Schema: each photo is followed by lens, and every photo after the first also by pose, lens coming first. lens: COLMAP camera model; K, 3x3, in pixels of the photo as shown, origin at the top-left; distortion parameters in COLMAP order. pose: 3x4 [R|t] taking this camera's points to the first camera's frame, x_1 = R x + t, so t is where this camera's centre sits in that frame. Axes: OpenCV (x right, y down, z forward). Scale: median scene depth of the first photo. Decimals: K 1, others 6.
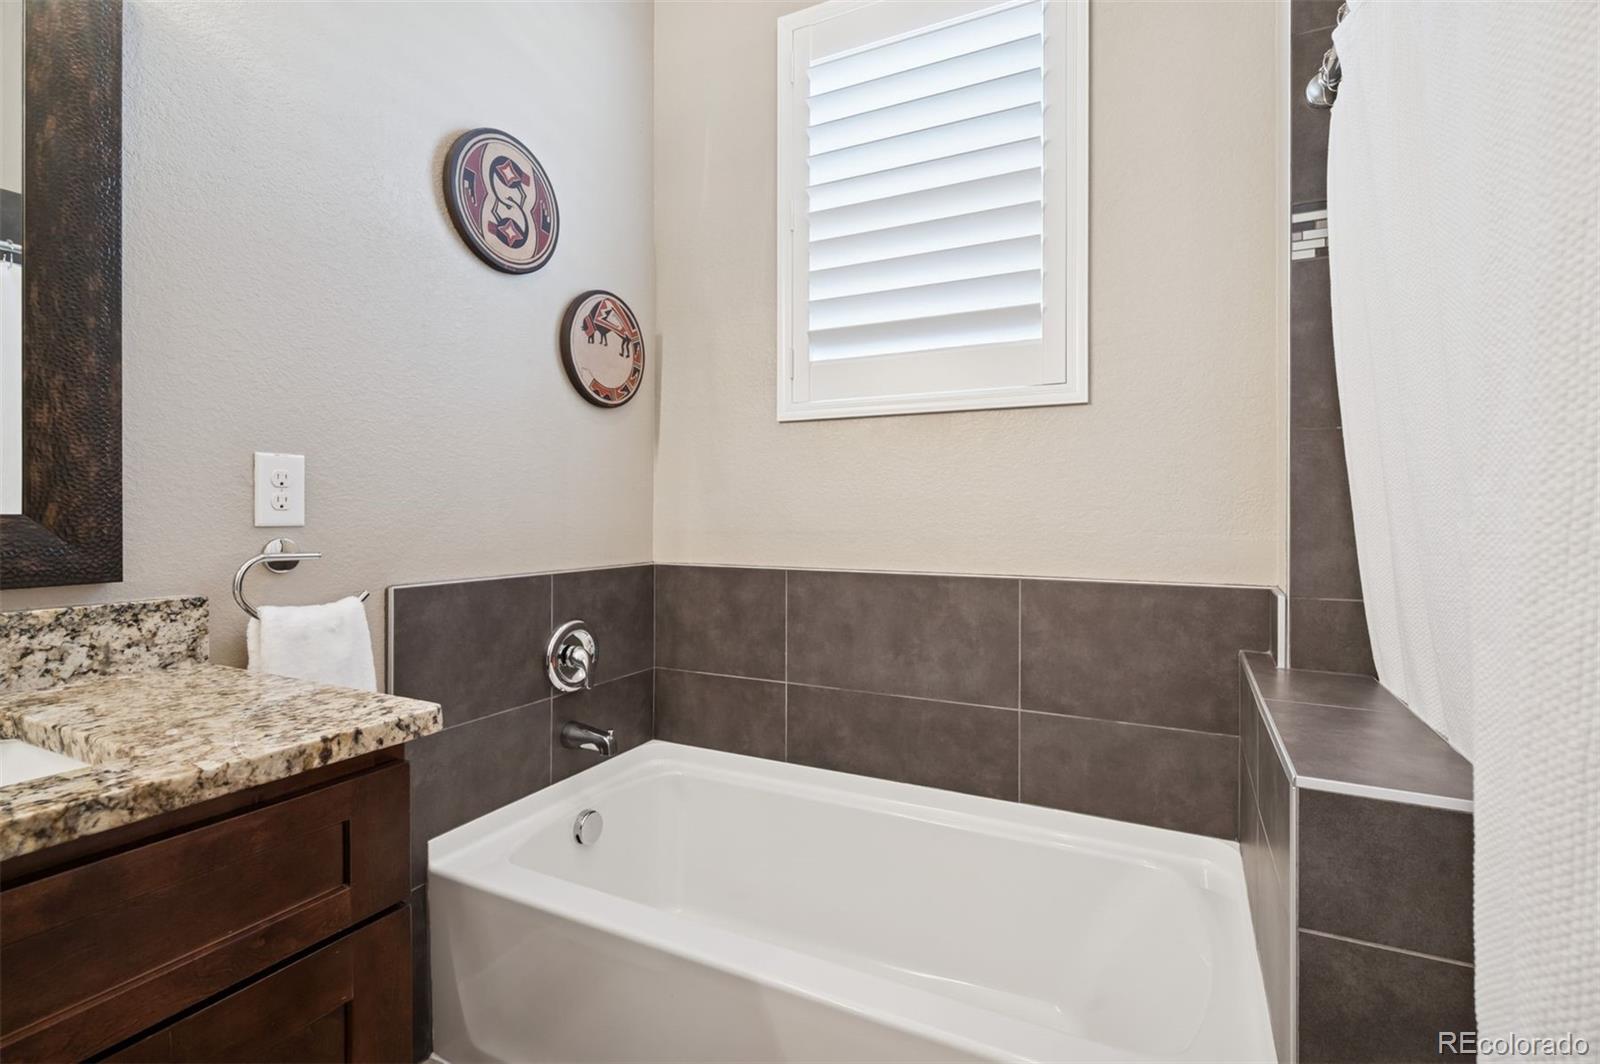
lens RADIAL K [[759.8, 0, 762.1], [0, 759.8, 514.6], [0, 0, 1]] dist [0.003046, -0.002531]
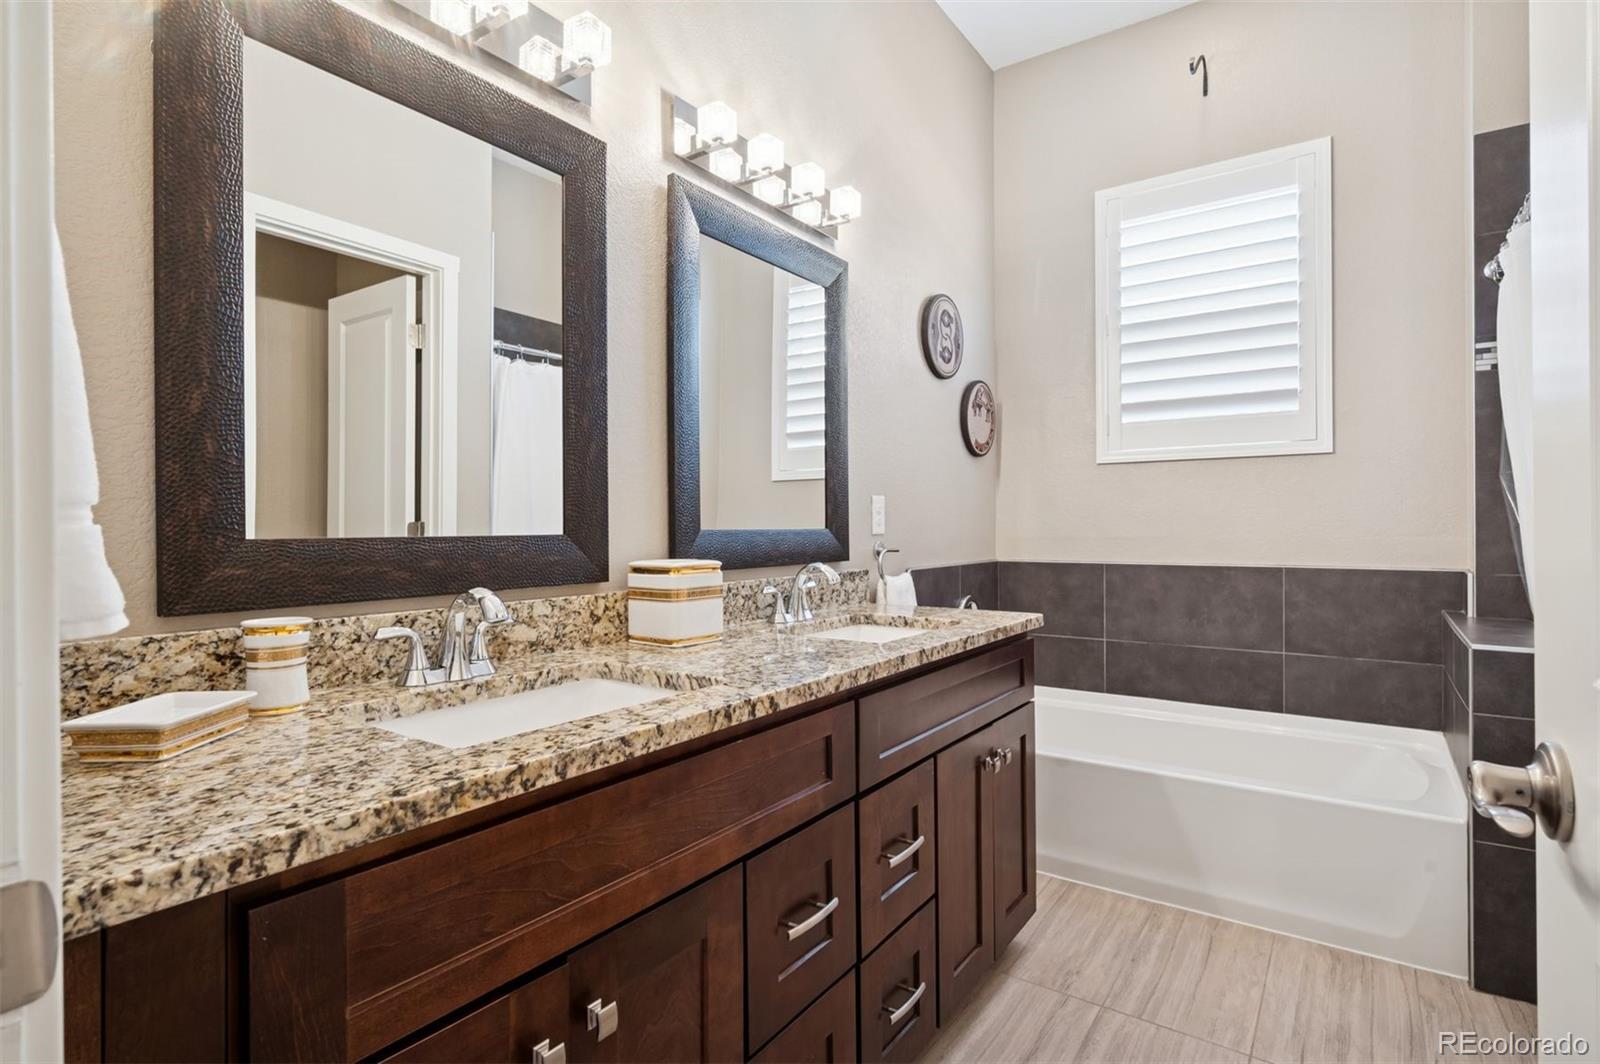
lens RADIAL K [[759.8, 0, 803.4], [0, 759.8, 526.5], [0, 0, 1]] dist [0.003046, -0.002531]
pose [[0.990550, -0.006624, -0.136995, -0.409710], [0.006526, 0.999978, -0.001162, -0.002299], [0.137000, 0.000257, 0.990571, -0.652005]]
